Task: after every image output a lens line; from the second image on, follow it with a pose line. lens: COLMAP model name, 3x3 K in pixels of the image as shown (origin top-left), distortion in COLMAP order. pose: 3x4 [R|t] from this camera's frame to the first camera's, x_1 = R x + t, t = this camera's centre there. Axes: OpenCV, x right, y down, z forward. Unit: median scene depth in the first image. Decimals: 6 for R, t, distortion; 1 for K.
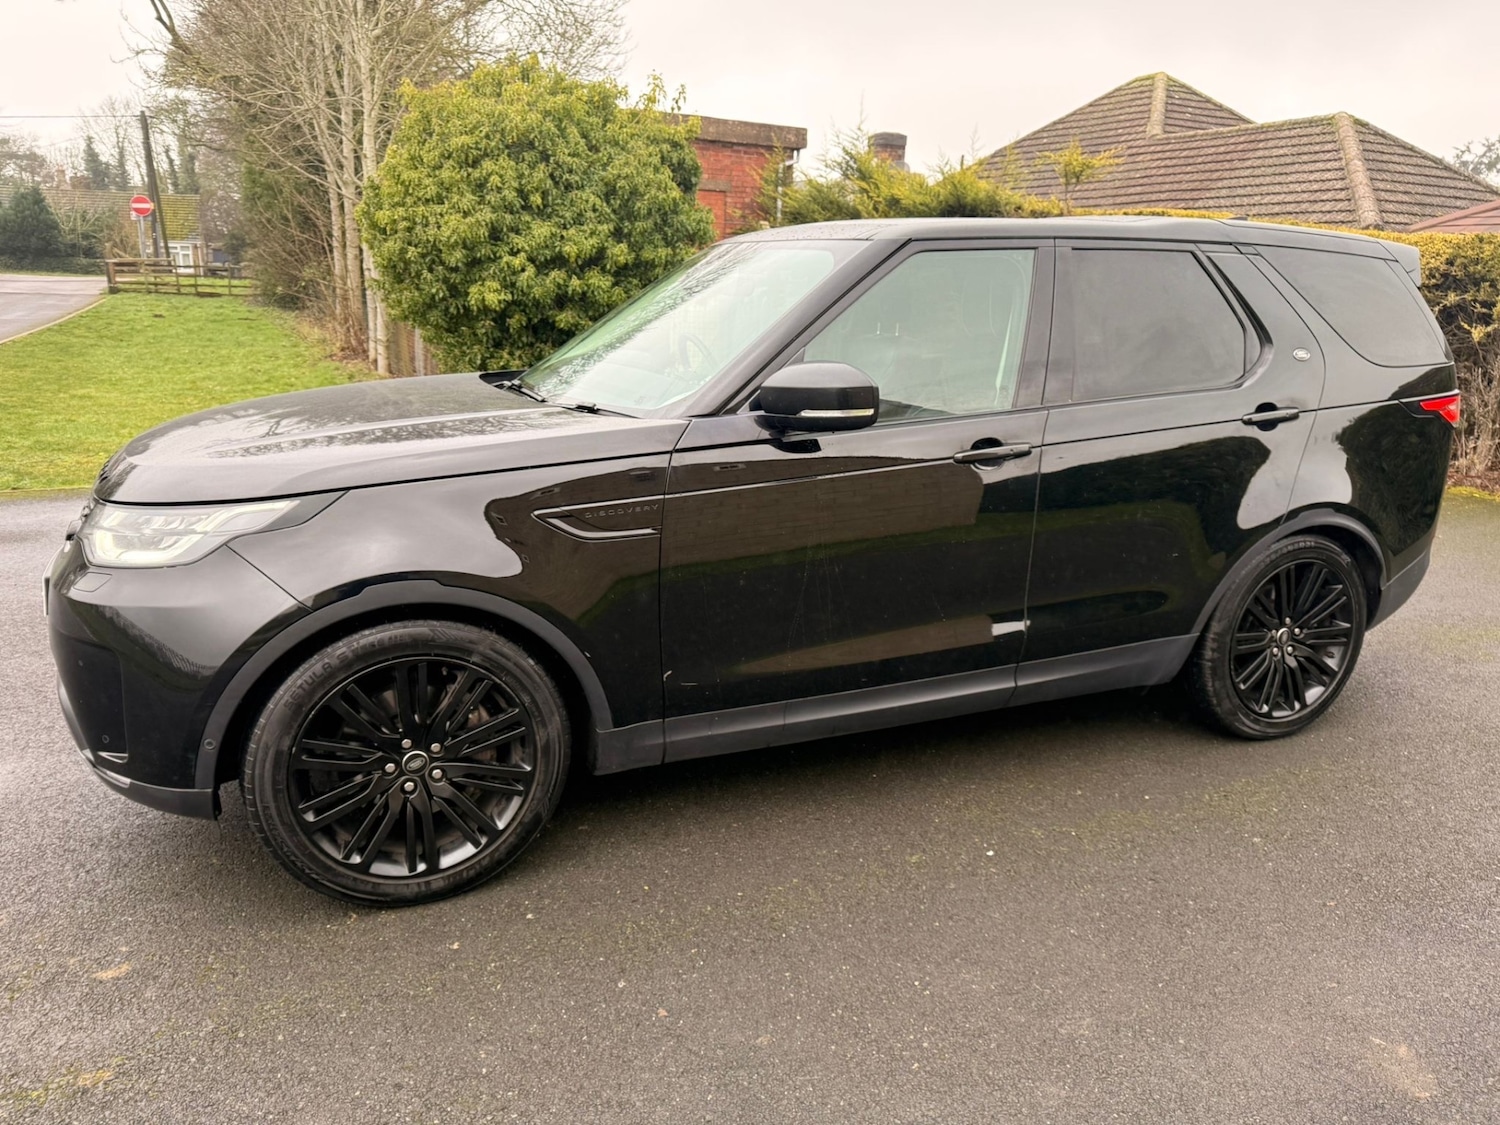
lens RADIAL K [[1072.7, 0, 750.0], [0, 1072.7, 562.5], [0, 0, 1]] dist [0.025487, -0.022640]
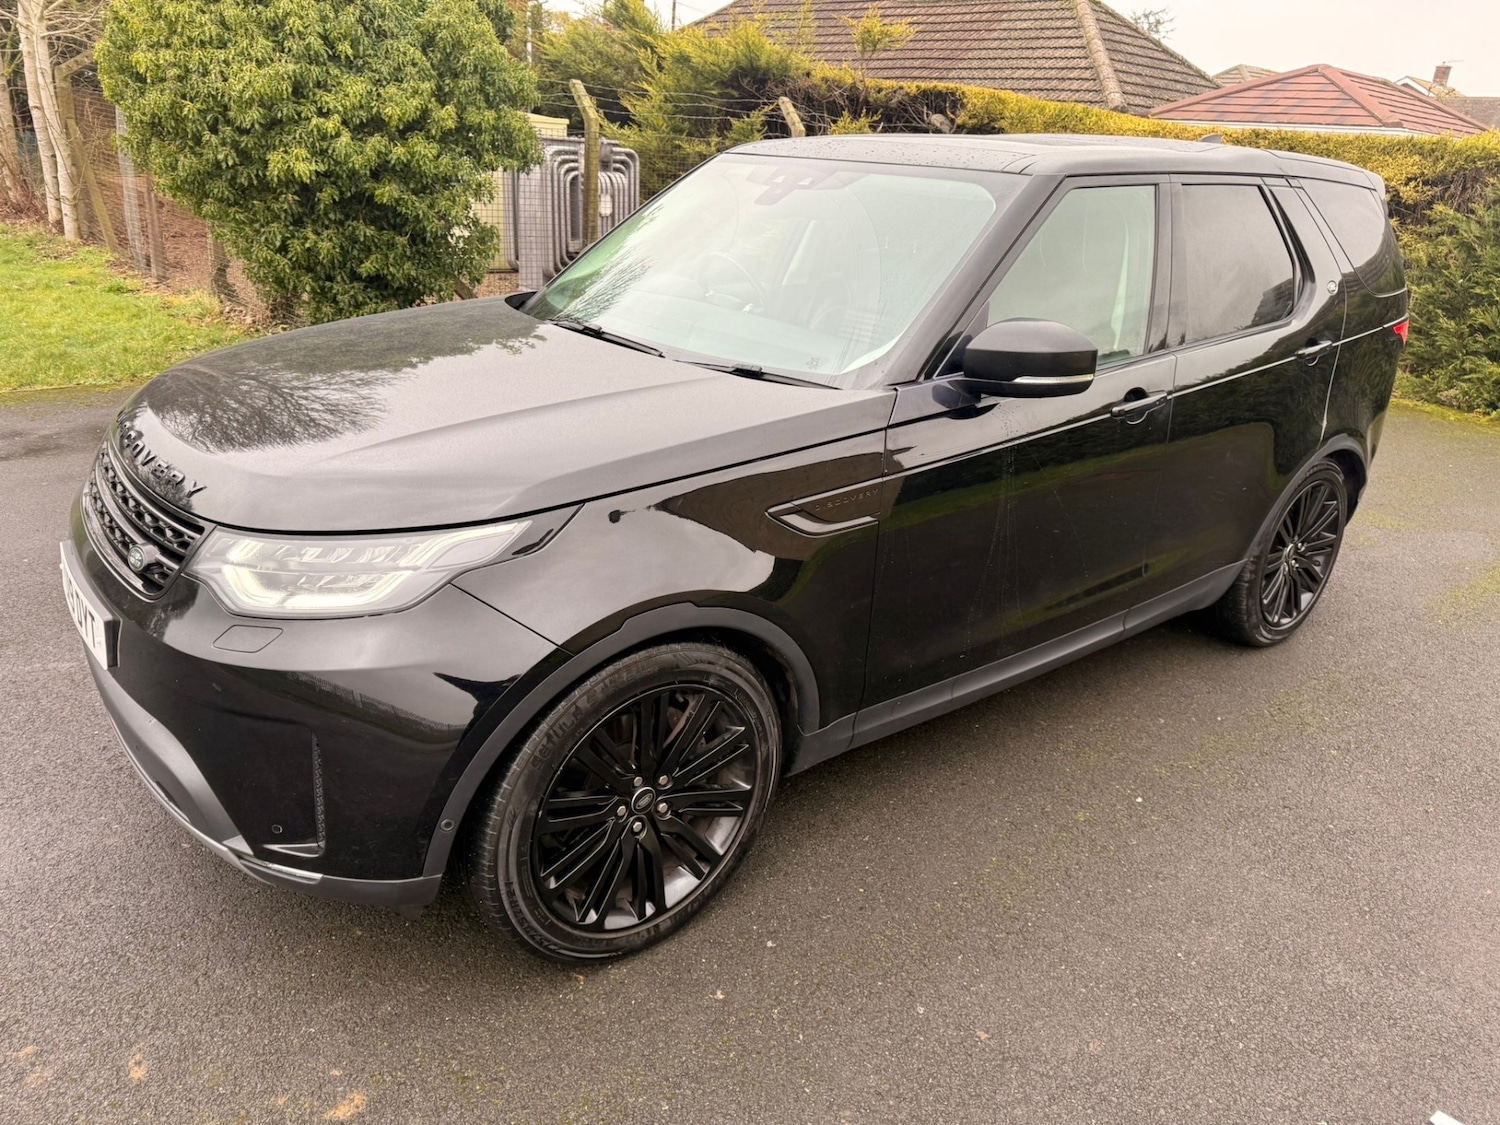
lens RADIAL K [[1069.4, 0, 741.1], [0, 1069.4, 560.2], [0, 0, 1]] dist [0.039125, -0.051205]
pose [[0.961059, -0.070930, 0.267085, -0.152562], [0.035717, 0.990274, 0.134467, -0.041162], [-0.274025, -0.119691, 0.954245, 0.056820]]
